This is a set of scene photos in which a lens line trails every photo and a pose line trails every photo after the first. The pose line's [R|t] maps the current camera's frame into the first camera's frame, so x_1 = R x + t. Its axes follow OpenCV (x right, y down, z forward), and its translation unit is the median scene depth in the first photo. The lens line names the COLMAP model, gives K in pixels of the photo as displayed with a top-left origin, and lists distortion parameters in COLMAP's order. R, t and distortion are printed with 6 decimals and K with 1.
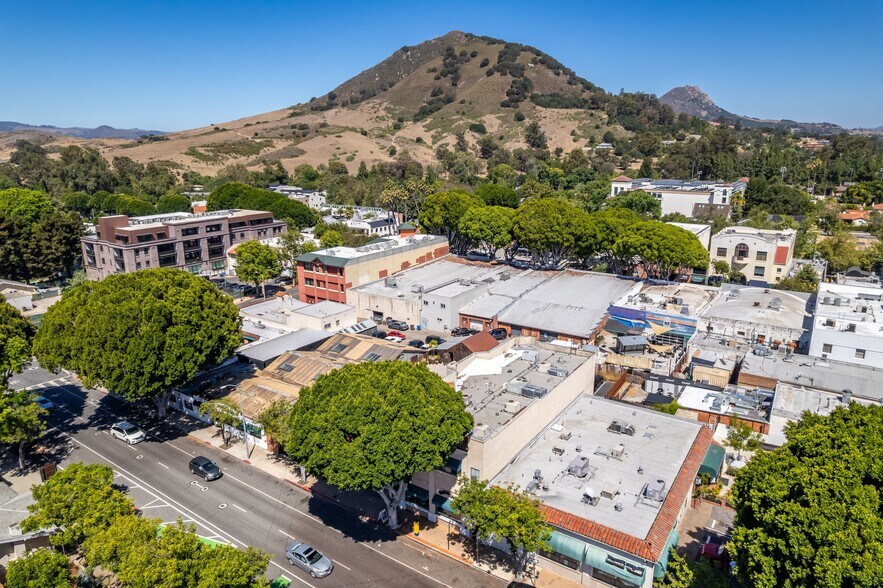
lens RADIAL K [[564.2, 0, 443.0], [0, 564.2, 288.7], [0, 0, 1]] dist [-0.075940, 0.071839]
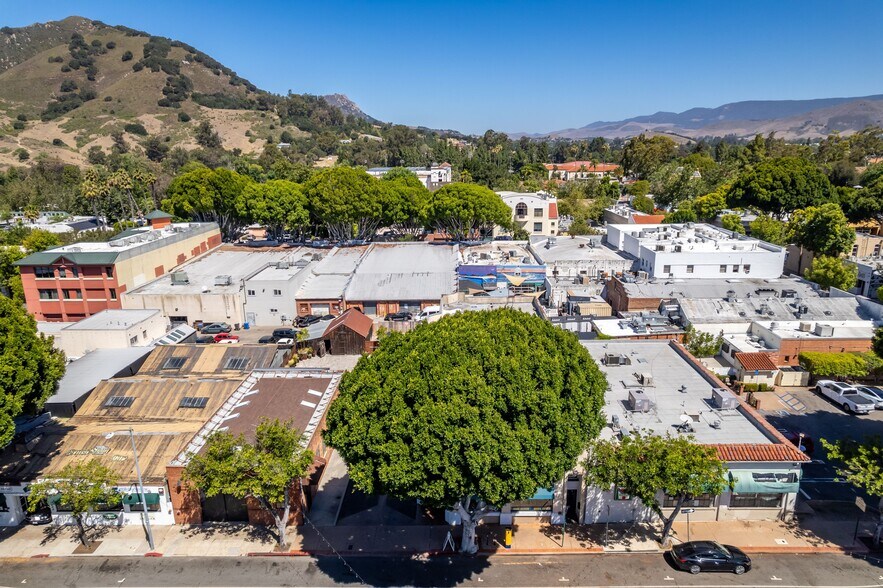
lens RADIAL K [[564.2, 0, 443.0], [0, 564.2, 288.7], [0, 0, 1]] dist [-0.075940, 0.071839]
pose [[0.837211, -0.136161, 0.529659, -0.166309], [0.142625, 0.989355, 0.028895, 0.026702], [-0.527955, 0.051351, 0.847719, 0.148356]]
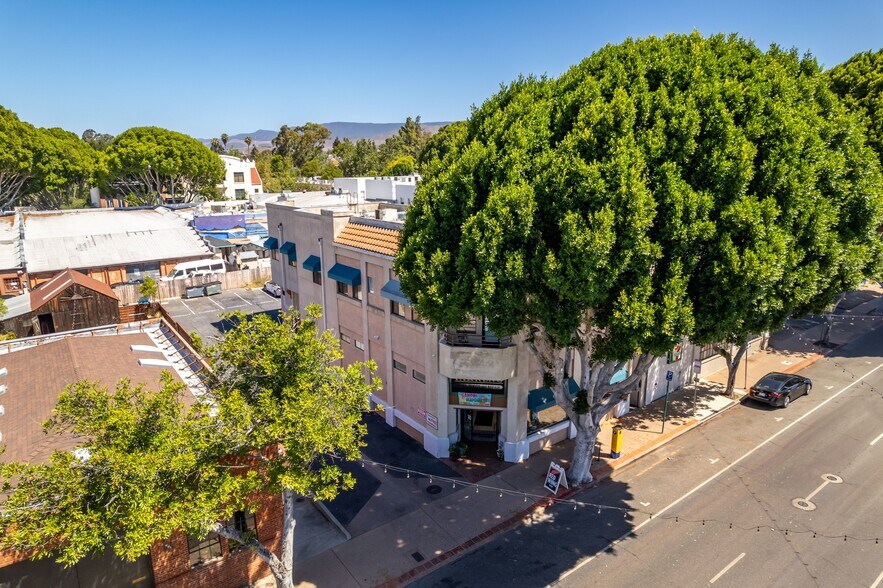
lens RADIAL K [[564.2, 0, 443.0], [0, 564.2, 288.7], [0, 0, 1]] dist [-0.075940, 0.071839]
pose [[0.323154, -0.203656, 0.924173, -0.189012], [0.239696, 0.962339, 0.128253, 0.072245], [-0.915488, 0.180075, 0.359800, 0.339011]]
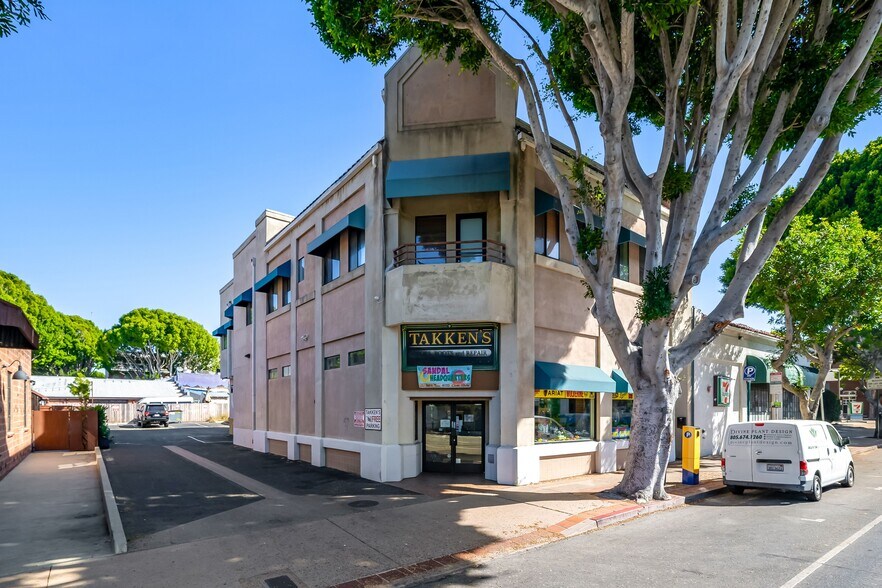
lens RADIAL K [[456.1, 0, 421.9], [0, 456.1, 410.4], [0, 0, 1]] dist [-0.002328, -0.000490]
pose [[0.327928, 0.004698, 0.944691, -0.111667], [0.230001, 0.969501, -0.084661, 0.143008], [-0.916277, 0.245042, 0.316845, 0.378062]]
